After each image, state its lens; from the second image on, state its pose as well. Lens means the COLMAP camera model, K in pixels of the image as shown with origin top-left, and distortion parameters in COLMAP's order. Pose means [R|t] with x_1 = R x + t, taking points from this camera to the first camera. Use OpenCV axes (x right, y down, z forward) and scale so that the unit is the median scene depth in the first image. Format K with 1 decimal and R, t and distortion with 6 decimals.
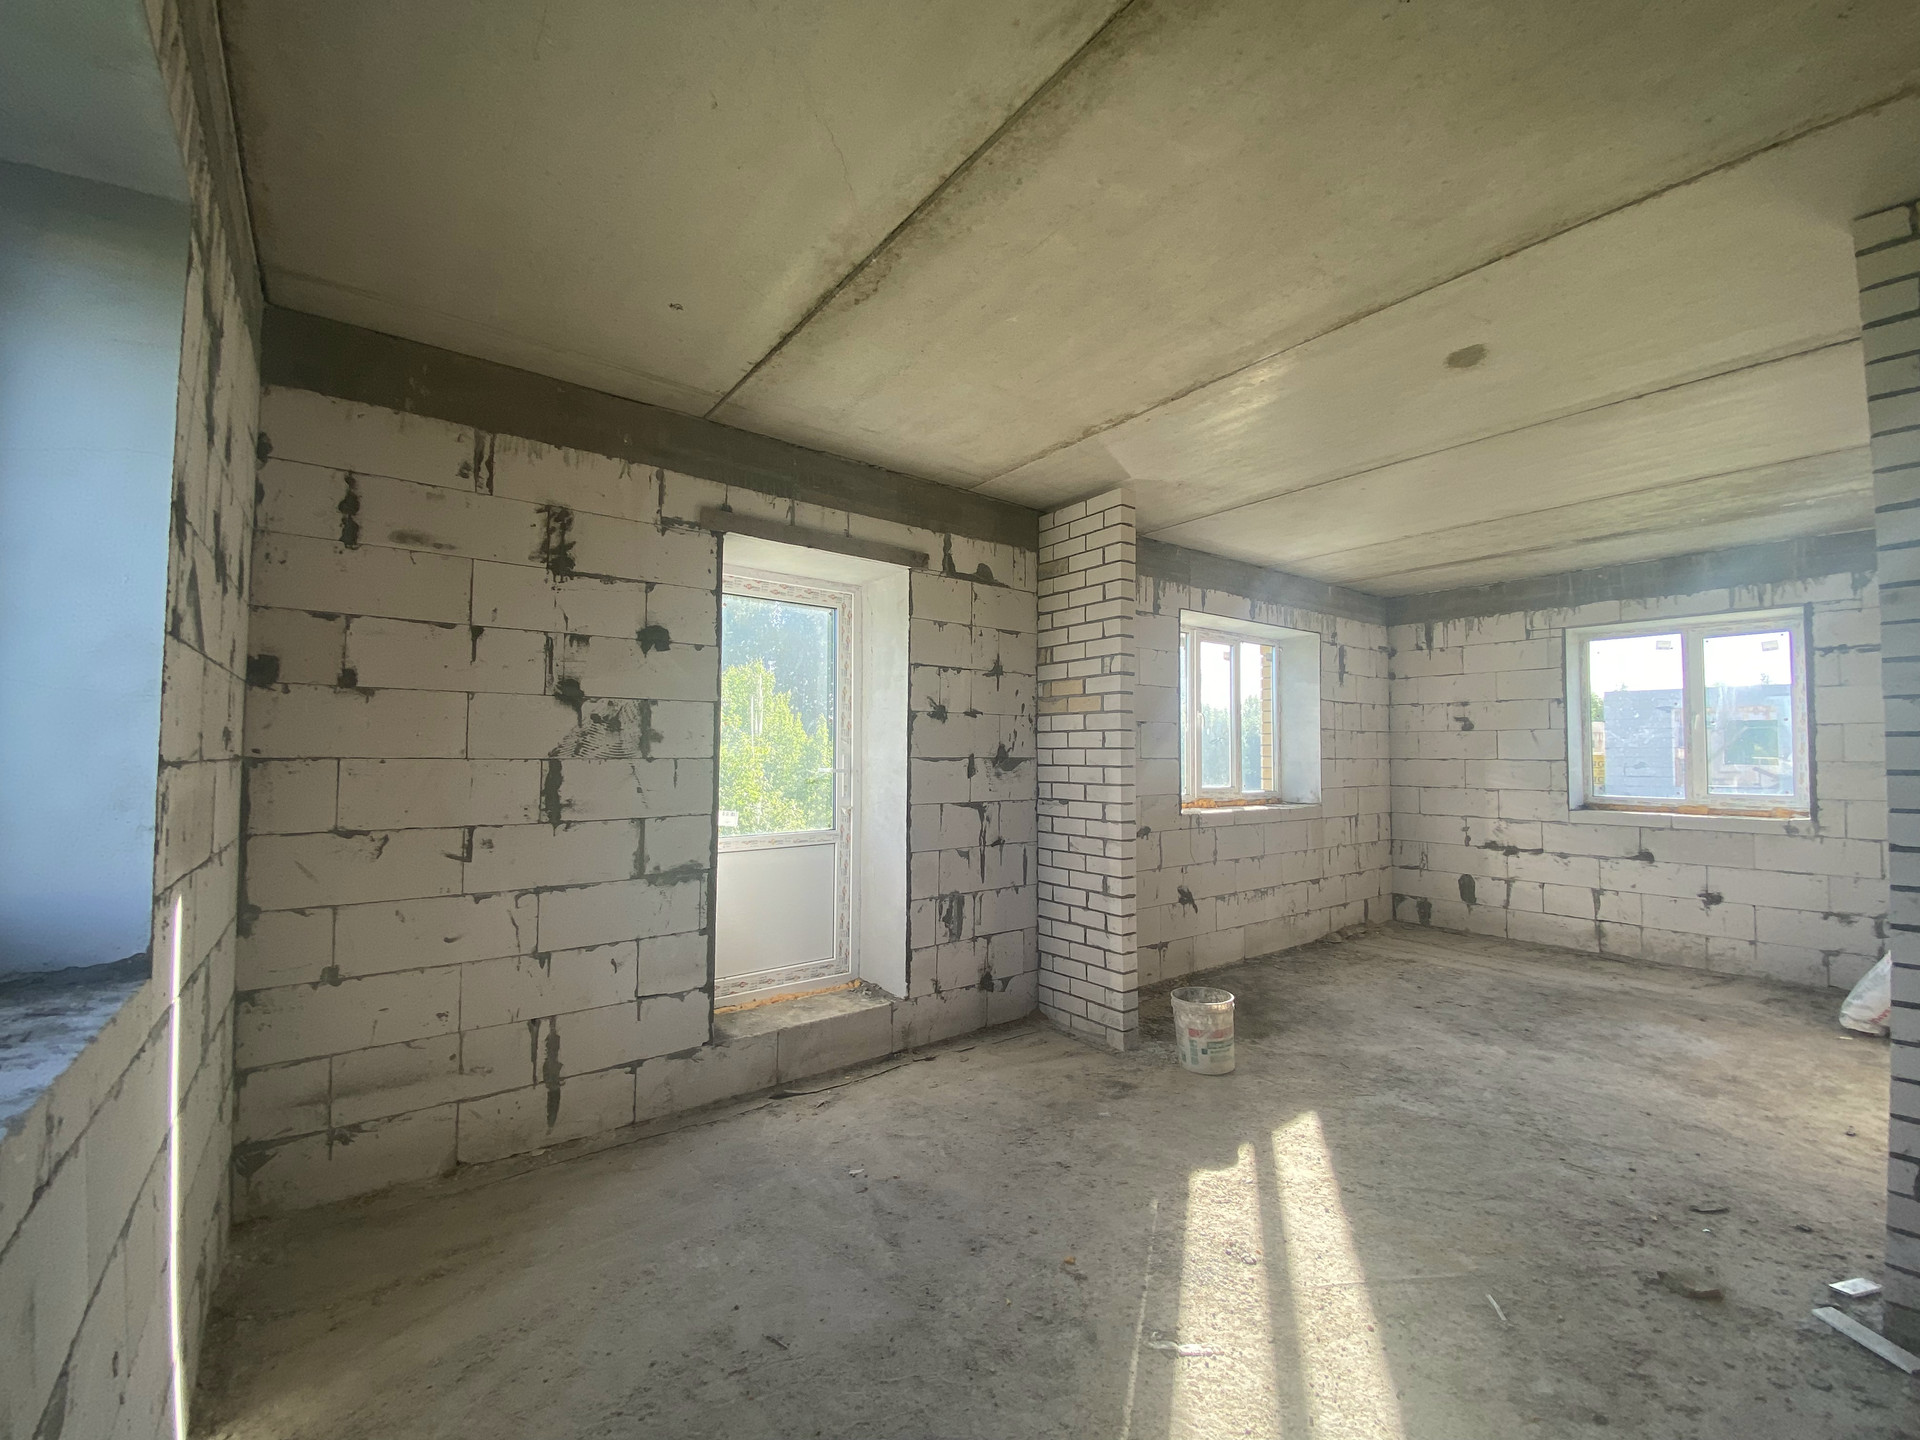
lens RADIAL K [[779.1, 0, 951.2], [0, 779.1, 722.6], [0, 0, 1]] dist [0.008428, -0.014972]
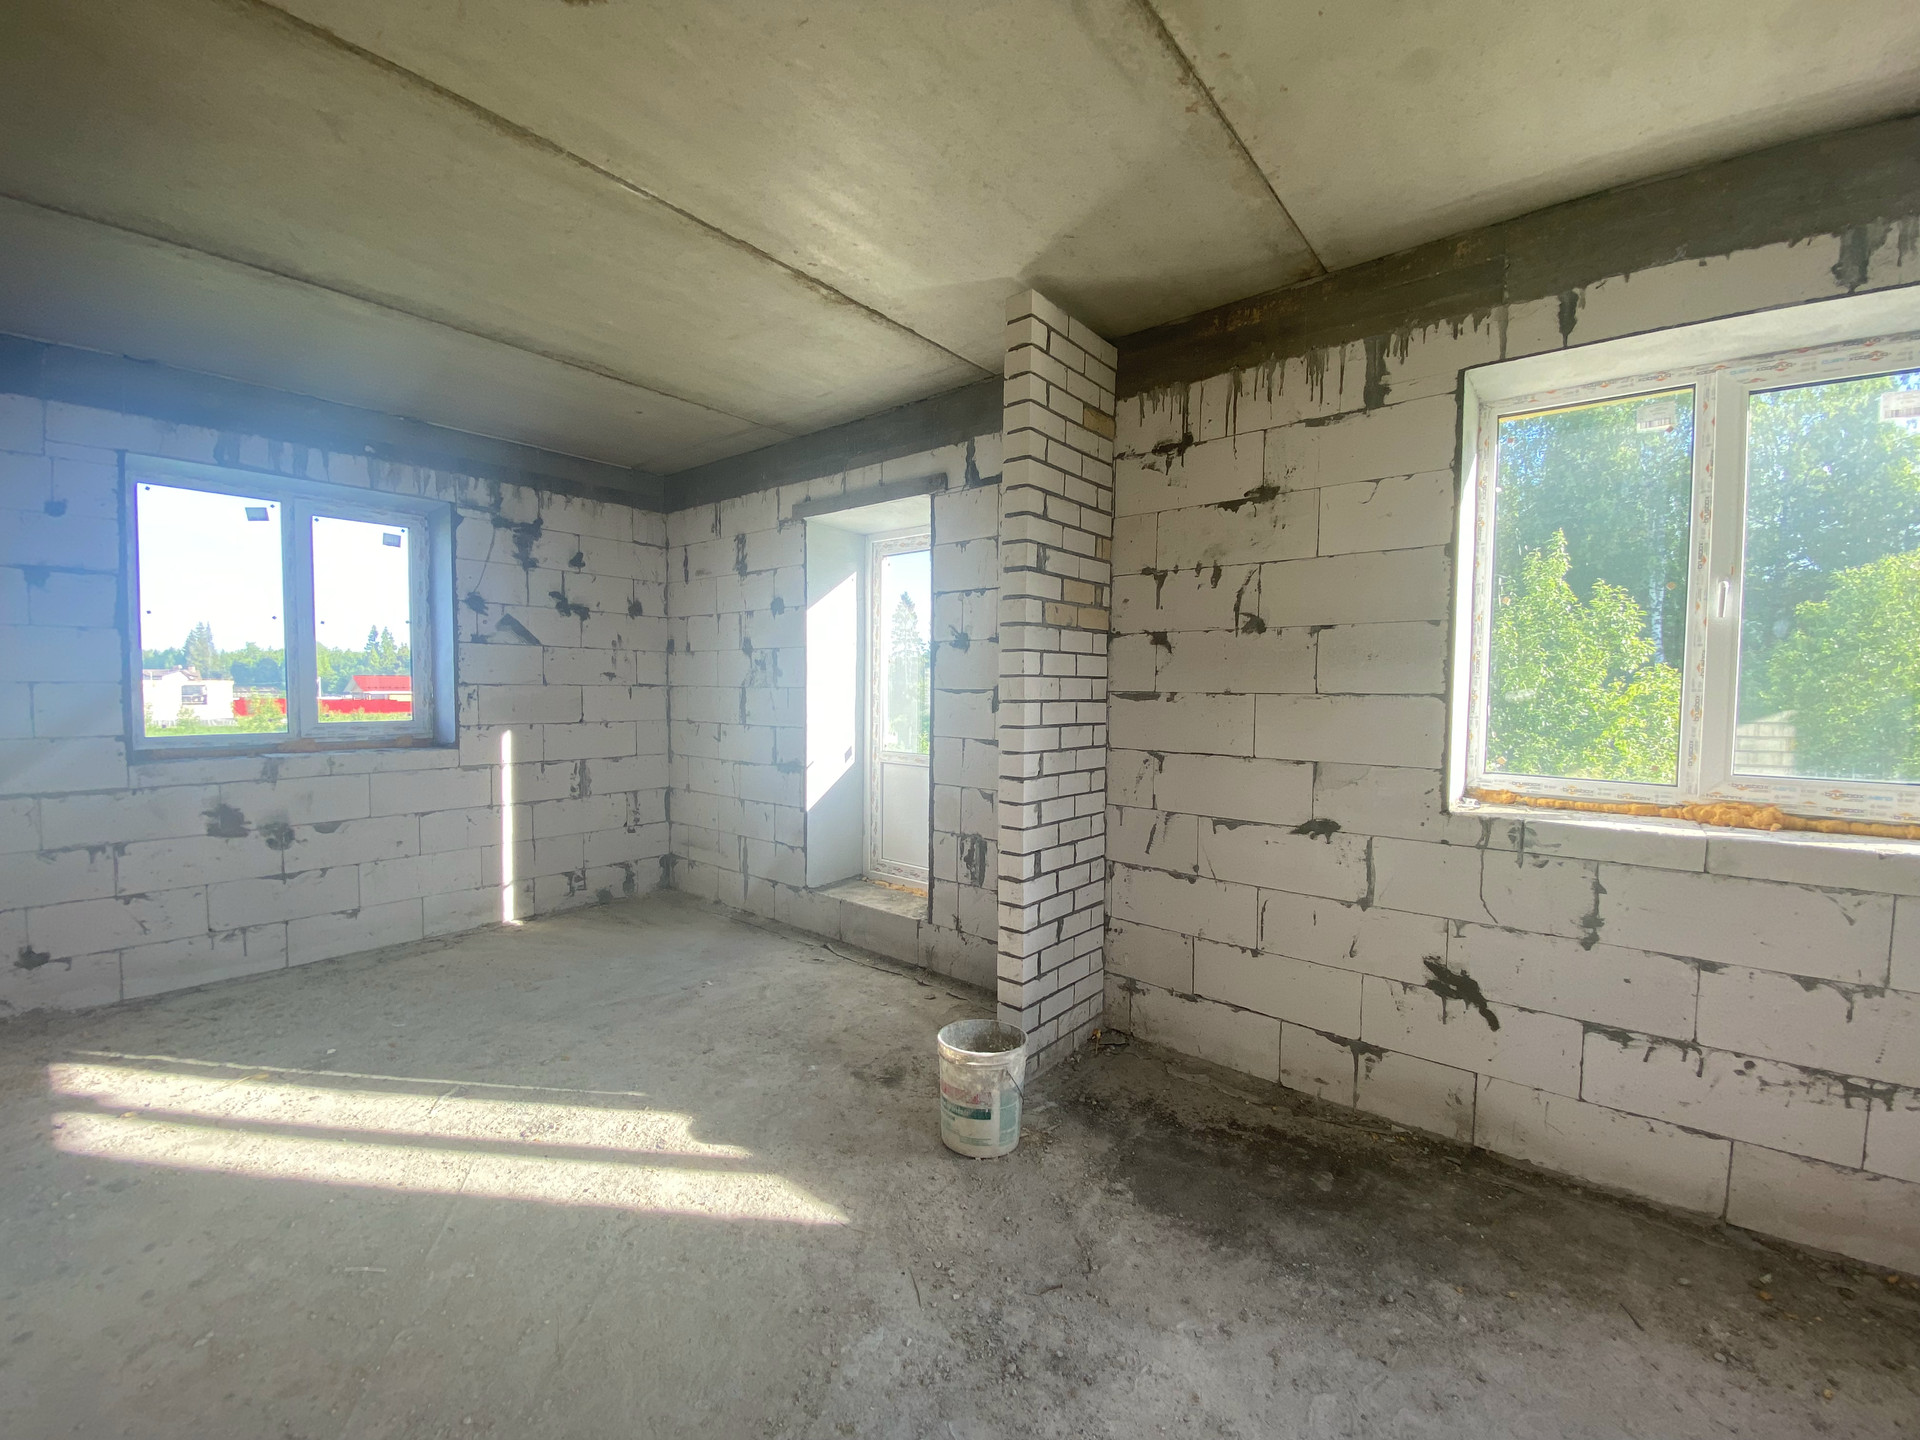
lens RADIAL K [[779.1, 0, 954.0], [0, 779.1, 725.5], [0, 0, 1]] dist [0.008428, -0.014972]
pose [[0.220418, 0.045453, -0.974346, 1.133486], [0.031359, 0.998067, 0.053654, 0.048702], [0.974901, -0.042381, 0.218566, 0.988674]]
